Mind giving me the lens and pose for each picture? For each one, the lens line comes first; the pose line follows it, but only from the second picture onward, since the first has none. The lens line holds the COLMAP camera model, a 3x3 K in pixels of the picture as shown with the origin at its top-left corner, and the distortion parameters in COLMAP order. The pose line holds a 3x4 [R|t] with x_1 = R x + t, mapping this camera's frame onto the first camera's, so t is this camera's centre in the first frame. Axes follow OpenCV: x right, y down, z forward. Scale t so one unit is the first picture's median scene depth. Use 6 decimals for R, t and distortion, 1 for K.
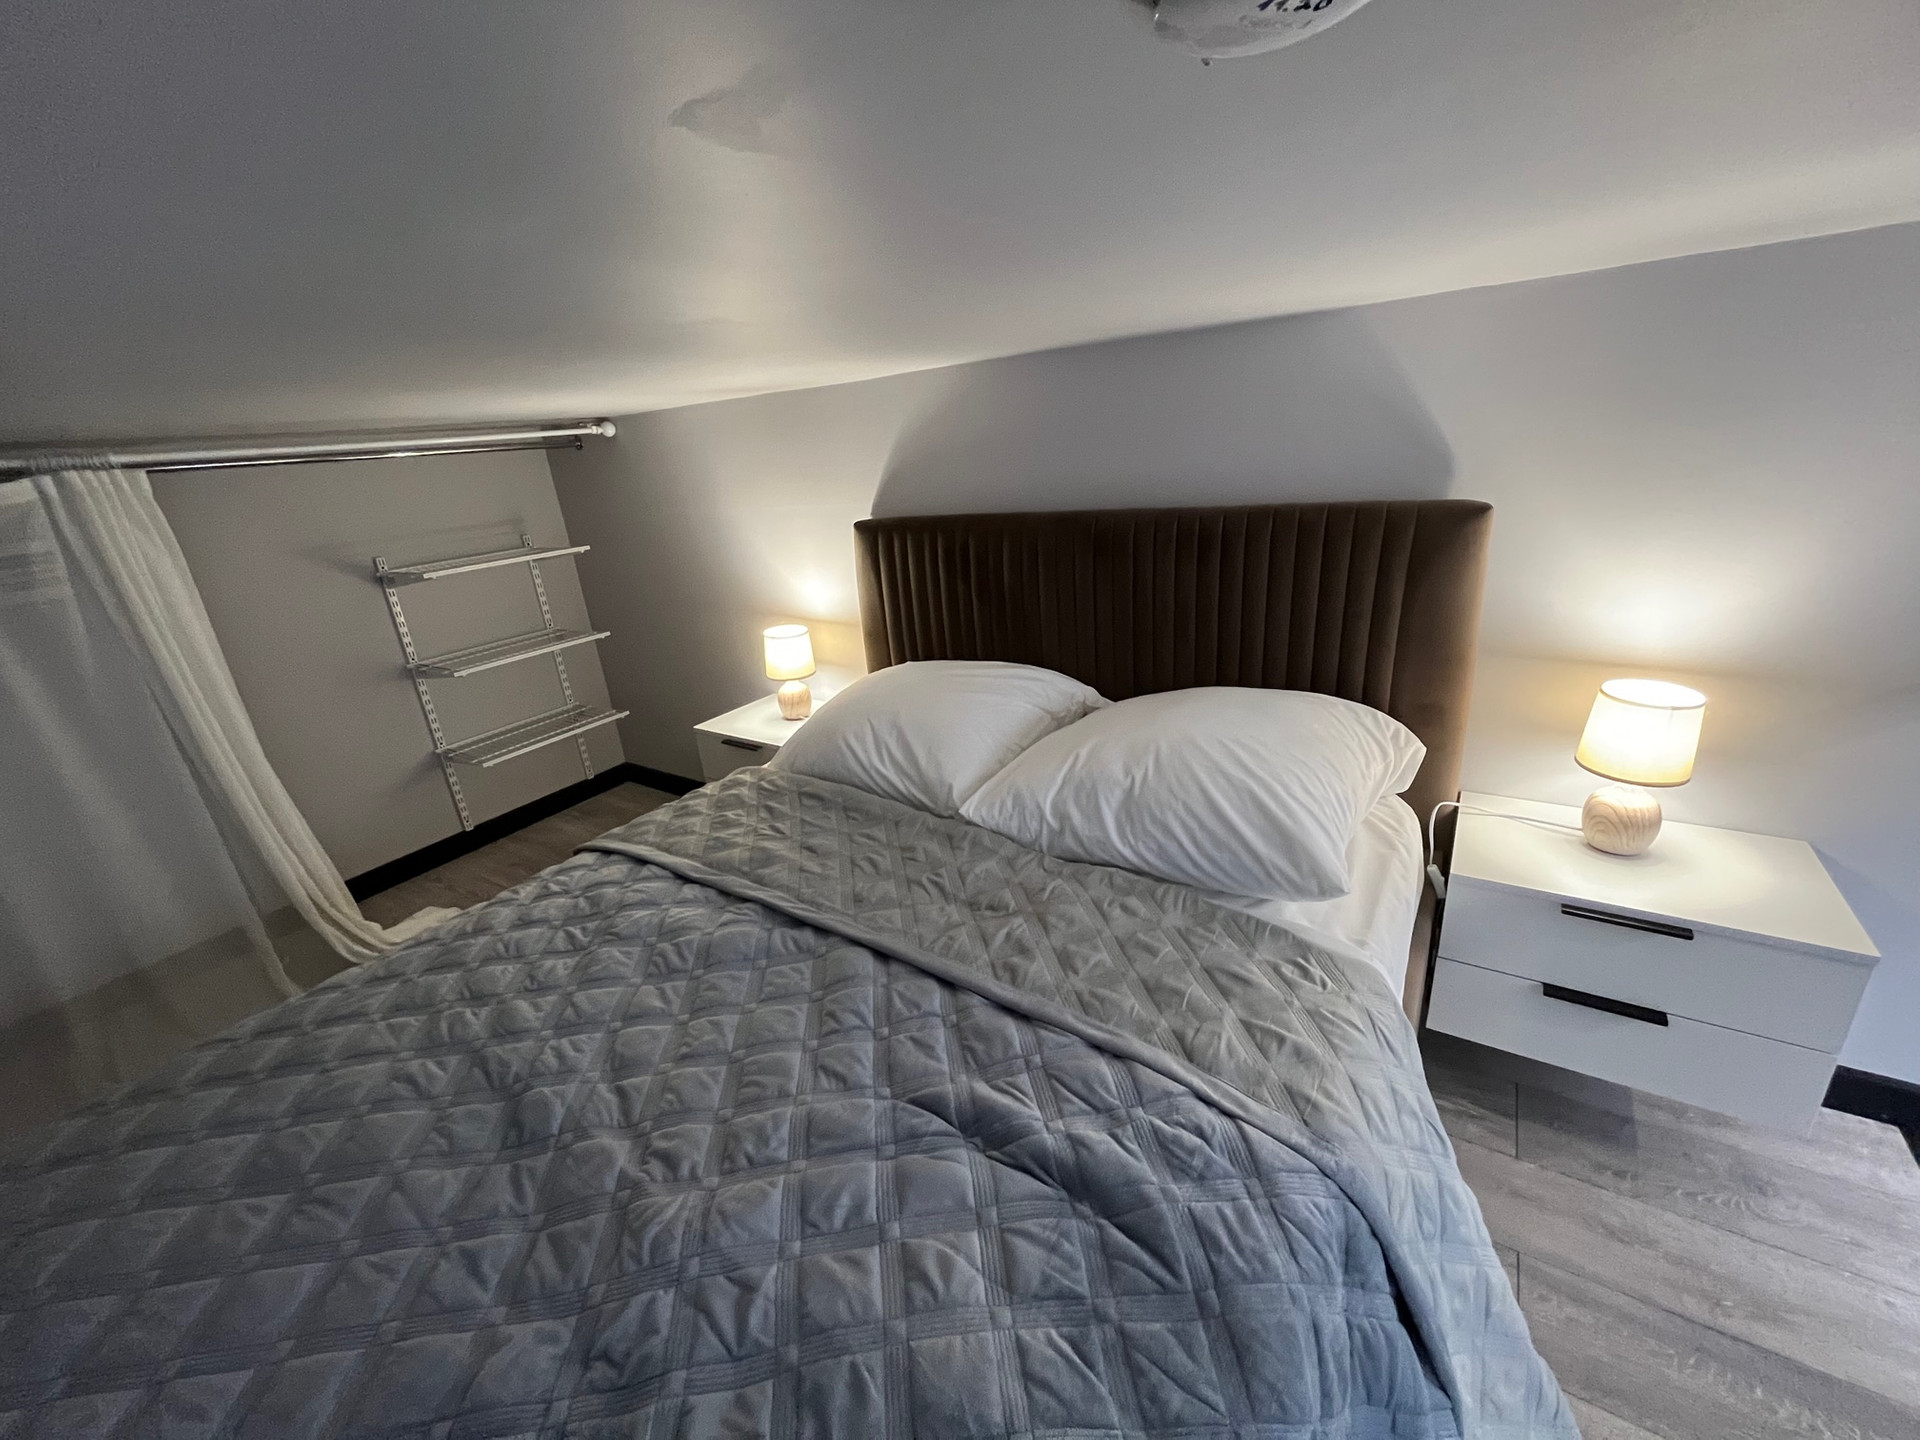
lens RADIAL K [[771.5, 0, 960.0], [0, 771.5, 720.0], [0, 0, 1]] dist [0.001262, 0.000511]
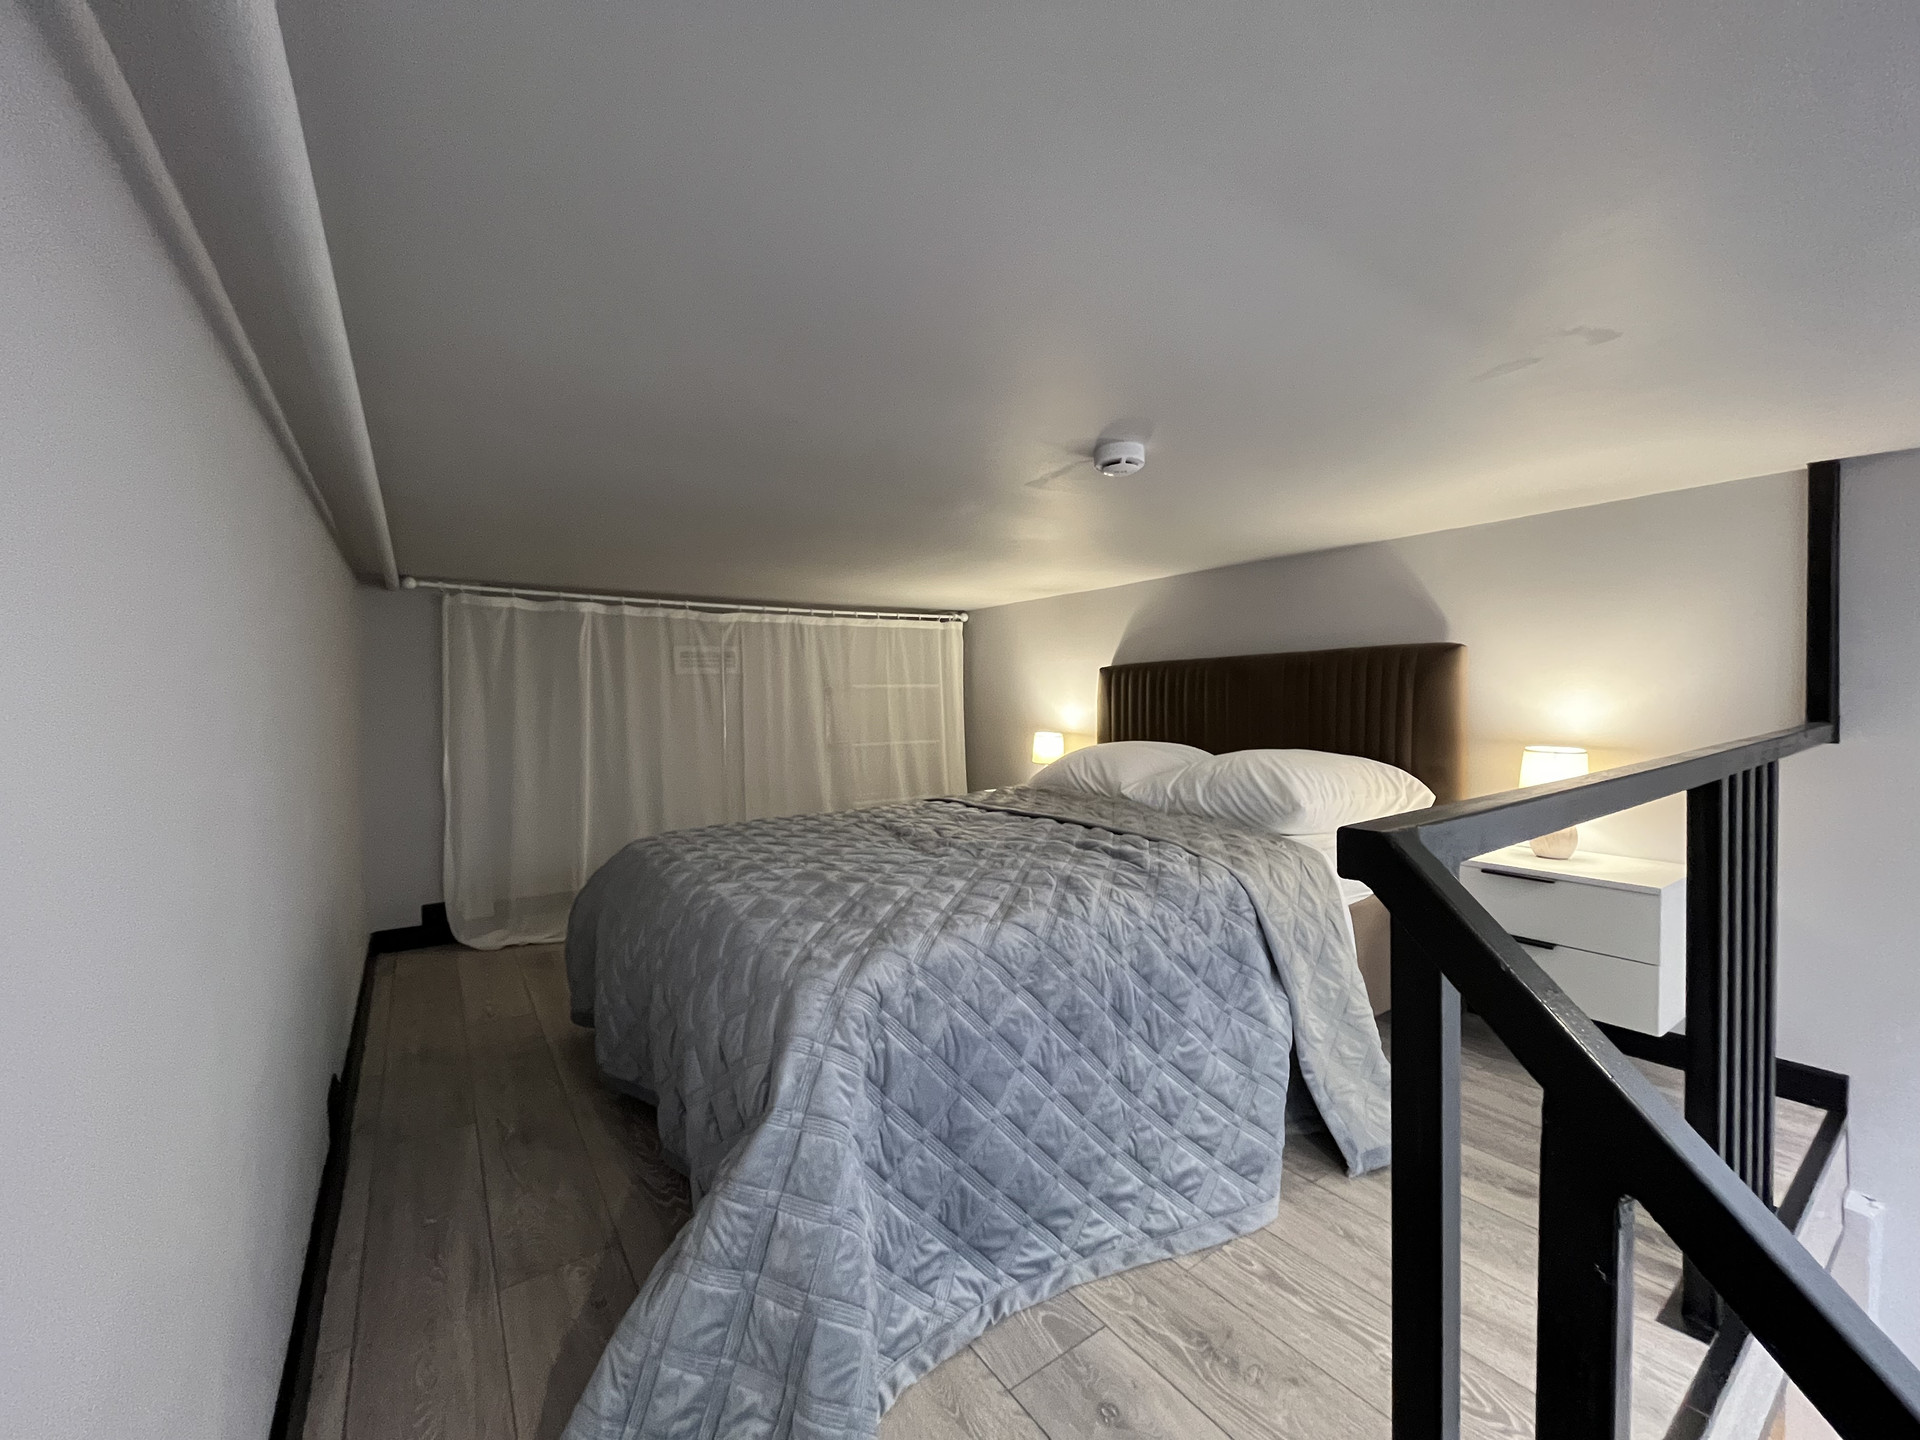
lens RADIAL K [[771.5, 0, 960.0], [0, 771.5, 720.0], [0, 0, 1]] dist [0.001262, 0.000511]
pose [[0.927723, 0.080122, -0.364570, 0.274067], [-0.183636, 0.948289, -0.258894, 0.465176], [0.324974, 0.307130, 0.894462, -0.729256]]
